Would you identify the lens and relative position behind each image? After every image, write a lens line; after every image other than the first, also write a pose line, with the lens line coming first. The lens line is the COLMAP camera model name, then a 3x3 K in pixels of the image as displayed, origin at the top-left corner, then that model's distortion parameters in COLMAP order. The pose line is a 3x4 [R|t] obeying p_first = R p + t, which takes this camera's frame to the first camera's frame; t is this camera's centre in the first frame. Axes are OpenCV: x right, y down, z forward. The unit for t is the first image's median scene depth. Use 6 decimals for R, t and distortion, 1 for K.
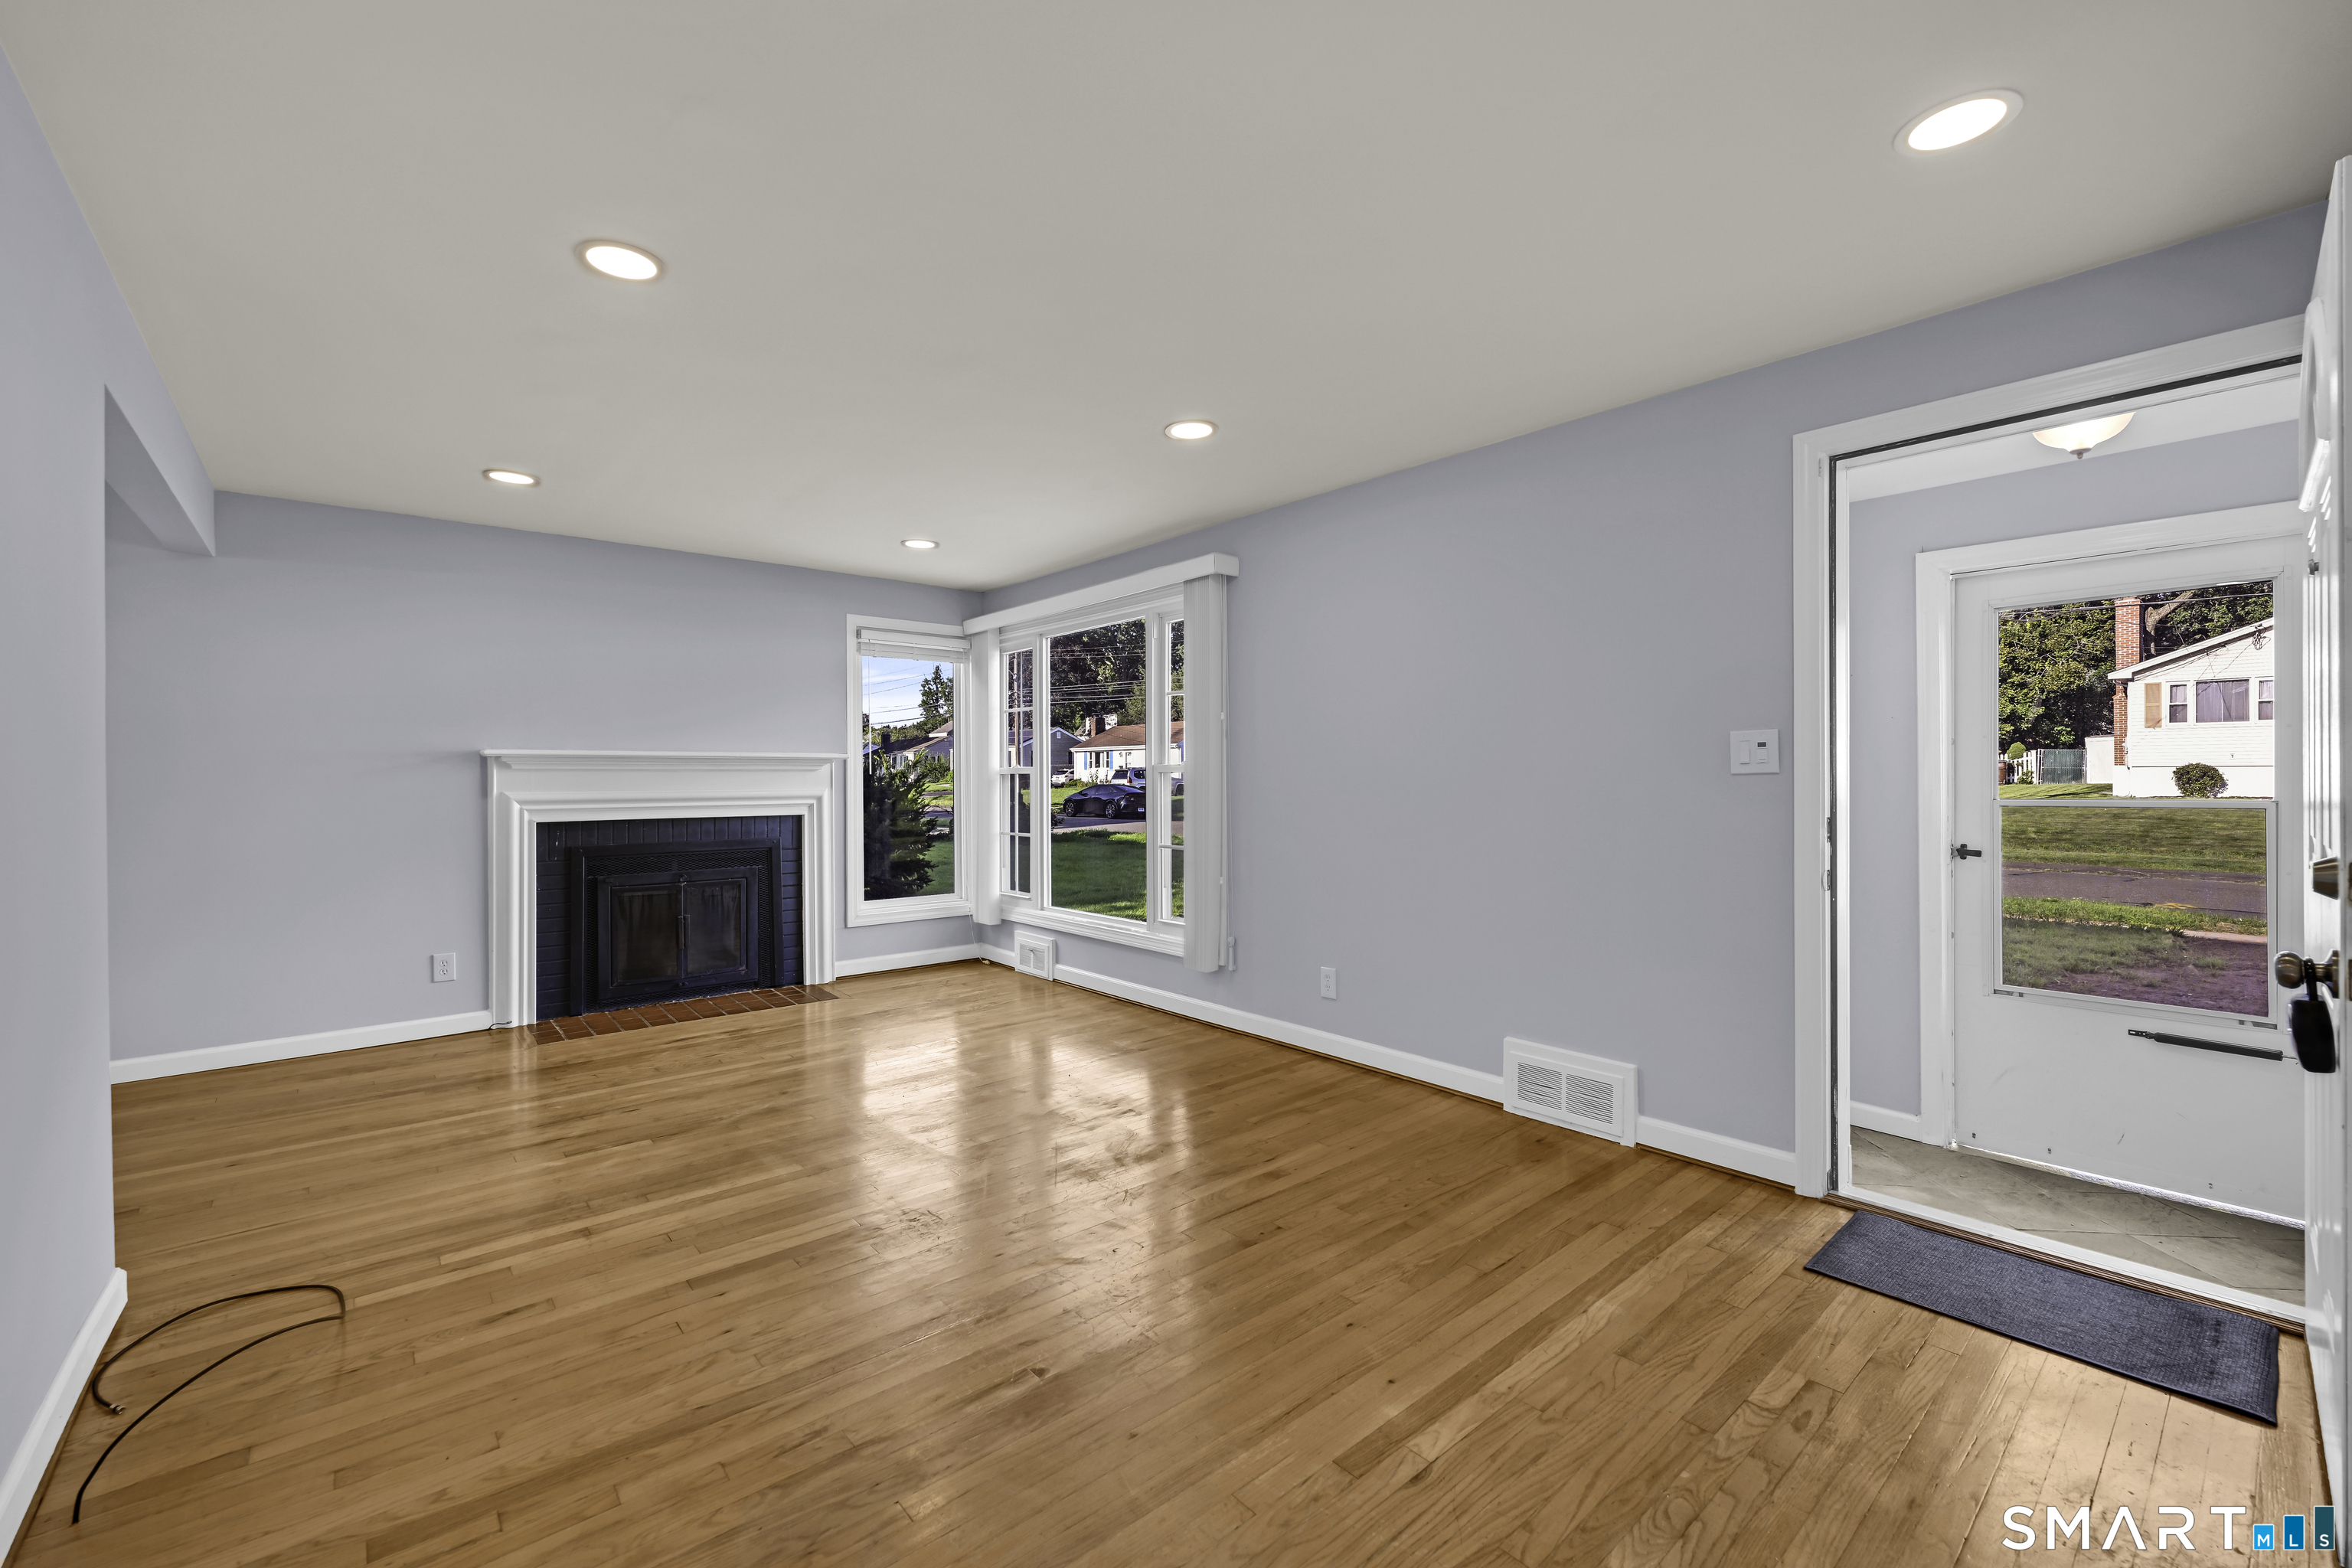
lens RADIAL K [[958.9, 0, 1179.7], [0, 958.9, 780.0], [0, 0, 1]] dist [-0.002040, 0.000394]
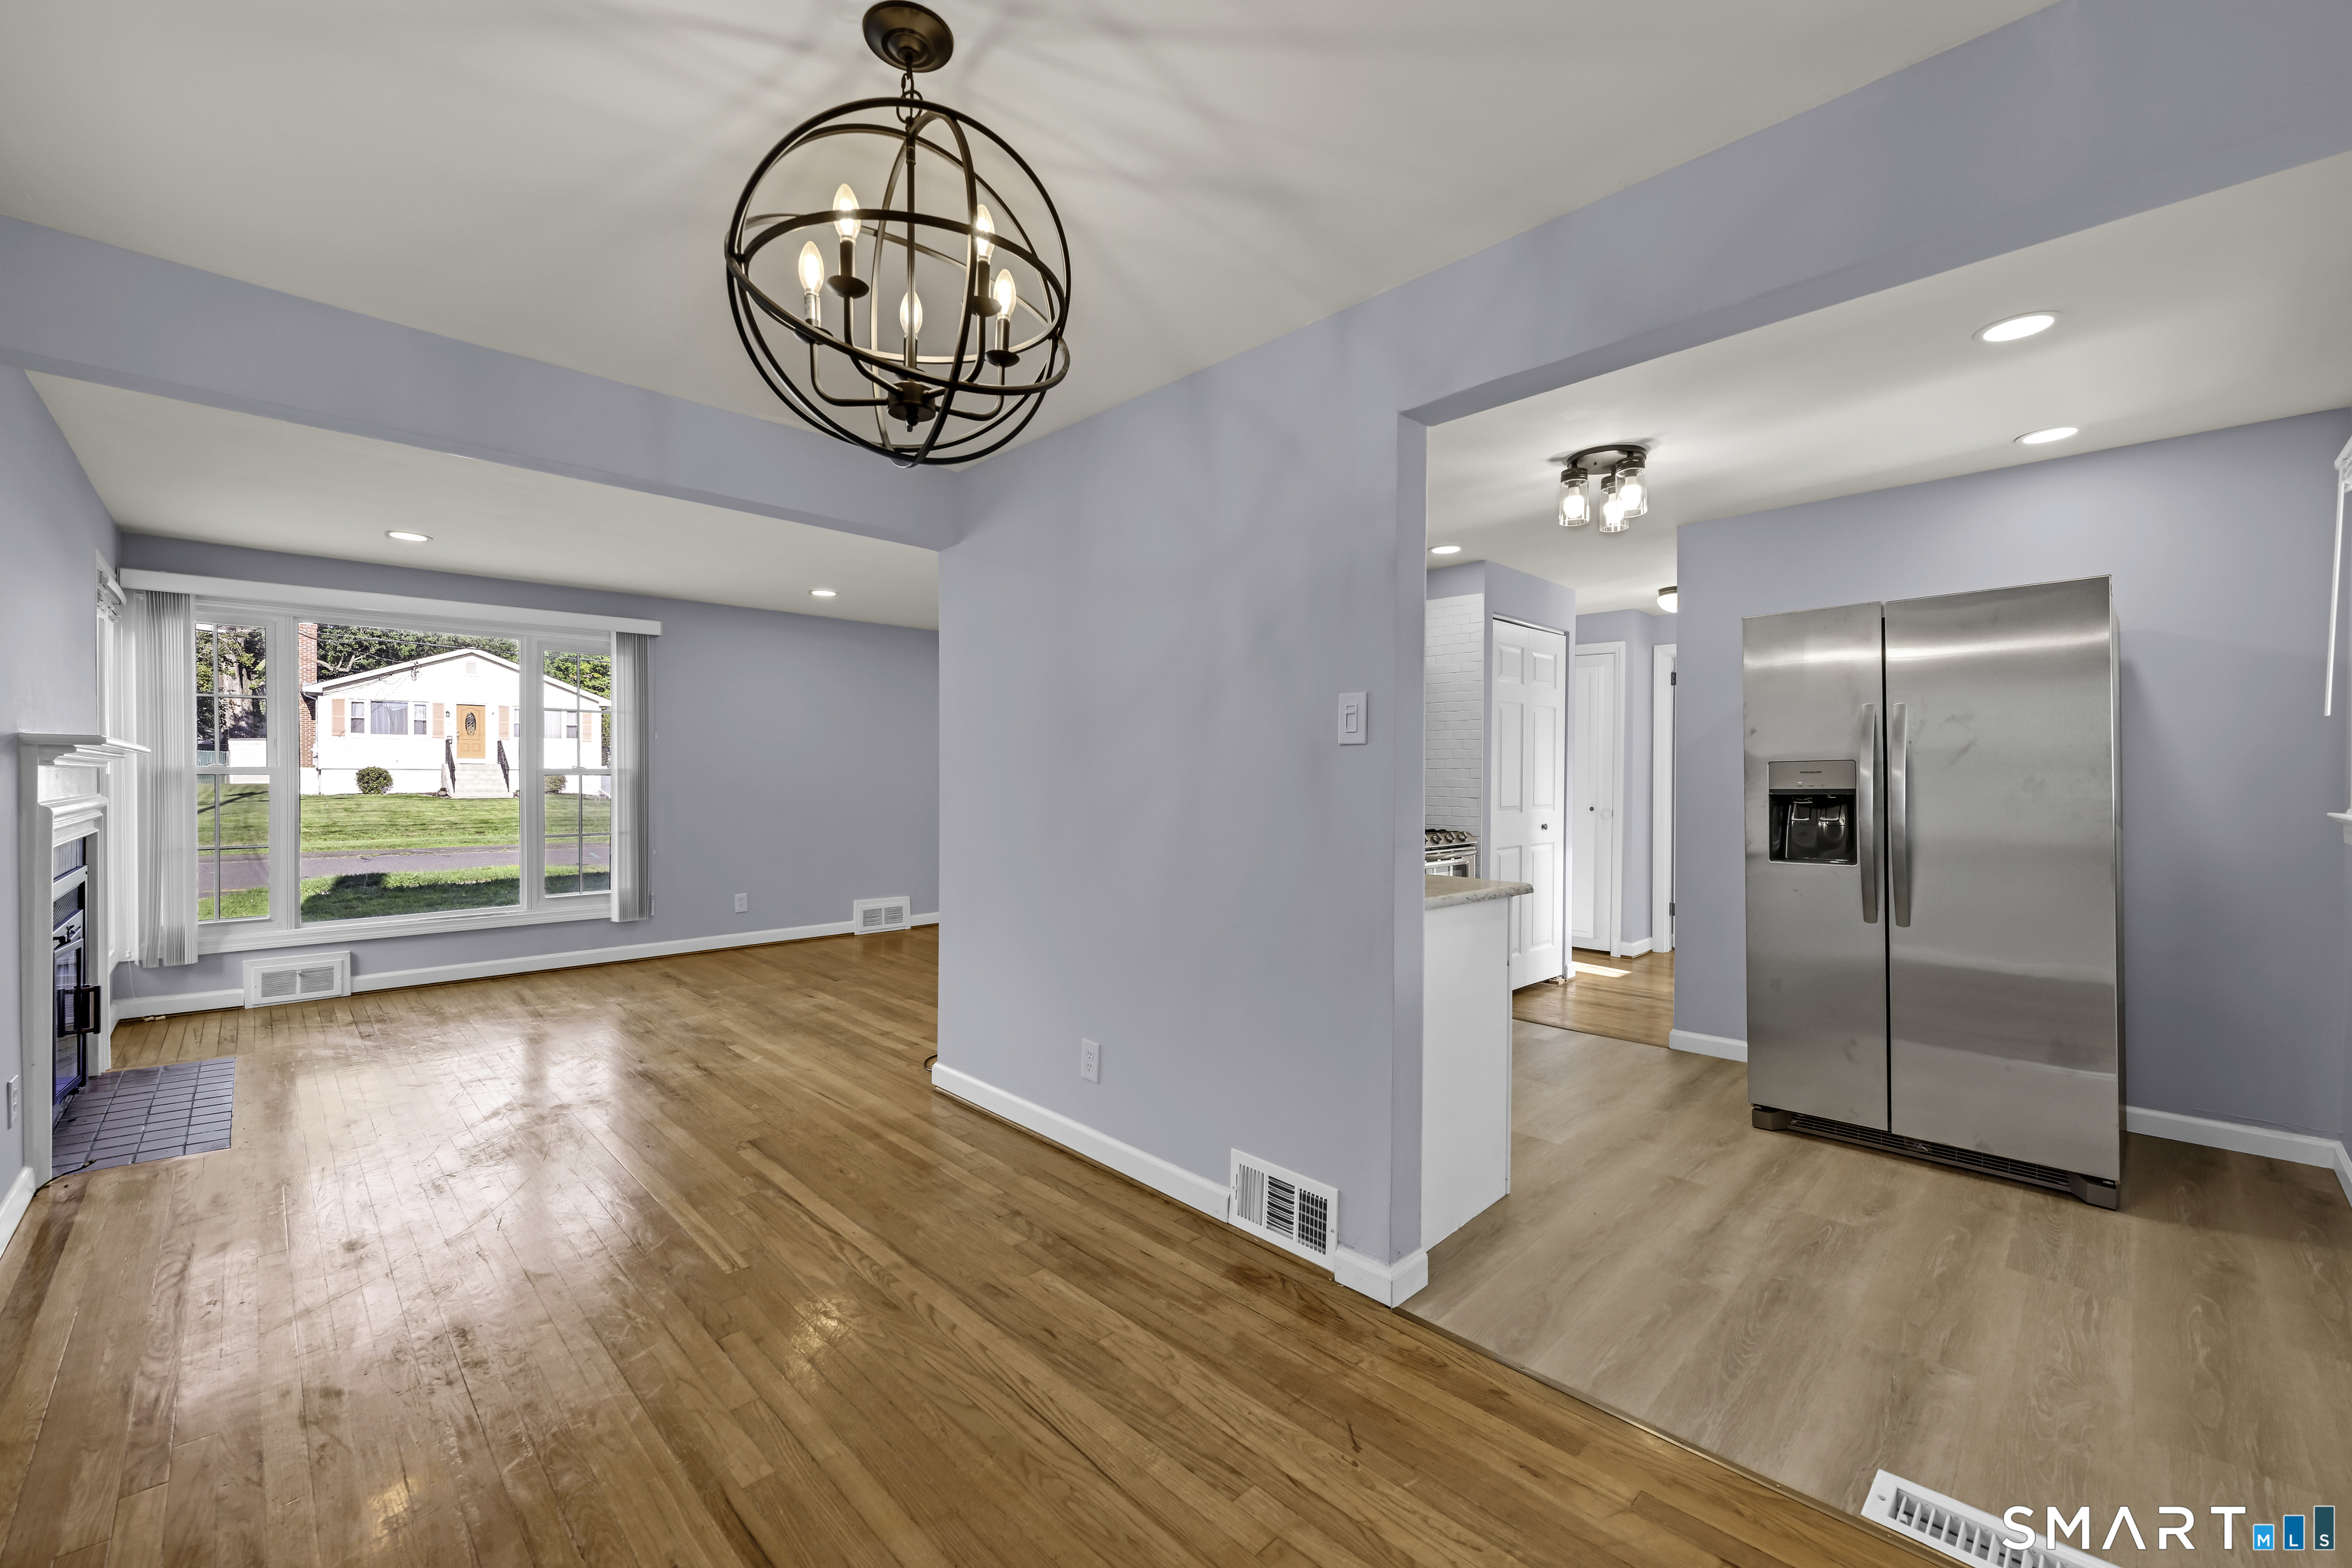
lens RADIAL K [[936.3, 0, 1178.5], [0, 936.3, 784.0], [0, 0, 1]] dist [-0.000214, 0.000005]
pose [[-0.074461, -0.002299, 0.997221, -1.101142], [-0.001608, 0.999996, 0.002186, 0.001249], [-0.997223, -0.001440, -0.074465, 0.269753]]
